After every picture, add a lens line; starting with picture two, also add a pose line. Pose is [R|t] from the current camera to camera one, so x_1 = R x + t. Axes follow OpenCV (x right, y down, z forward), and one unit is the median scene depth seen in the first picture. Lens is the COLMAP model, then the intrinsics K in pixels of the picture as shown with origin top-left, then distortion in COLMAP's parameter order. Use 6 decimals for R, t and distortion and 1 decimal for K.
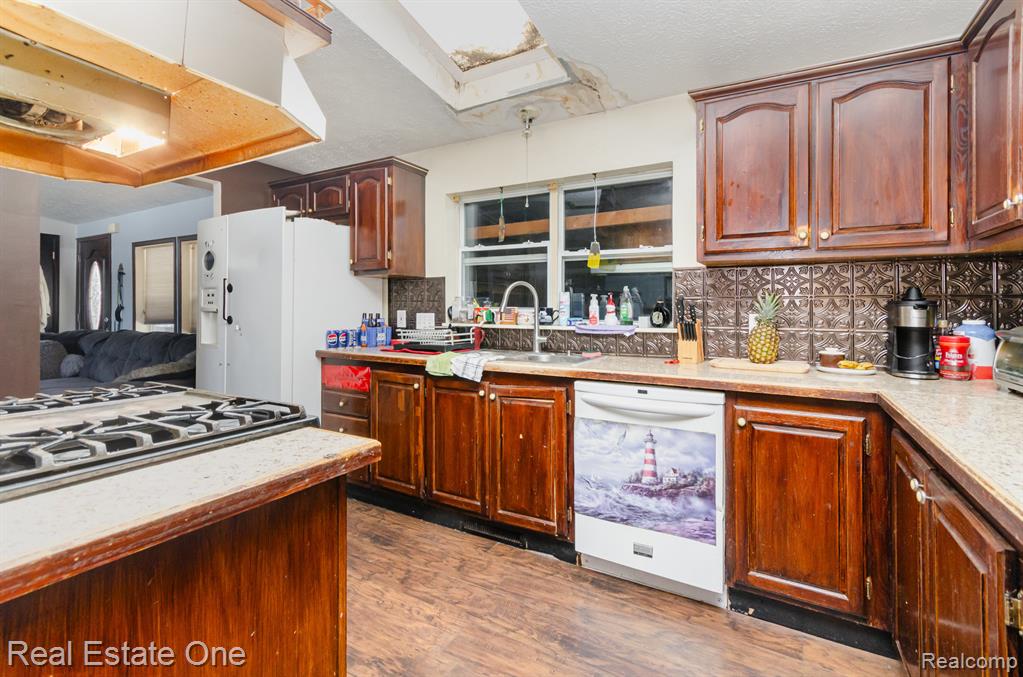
lens RADIAL K [[450.4, 0, 527.3], [0, 450.4, 310.1], [0, 0, 1]] dist [0.003824, -0.001366]
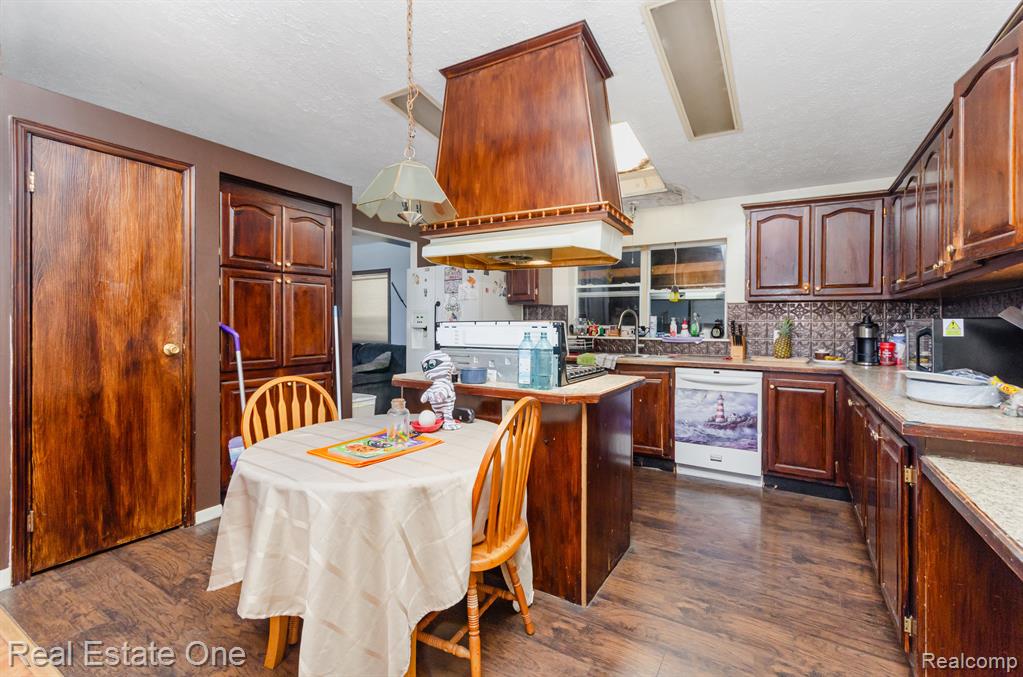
lens RADIAL K [[450.4, 0, 520.4], [0, 450.4, 329.8], [0, 0, 1]] dist [0.003824, -0.001366]
pose [[0.999526, 0.002954, -0.030631, -0.465781], [-0.002655, 0.999948, 0.009810, -0.008167], [0.030658, -0.009724, 0.999483, -0.822434]]
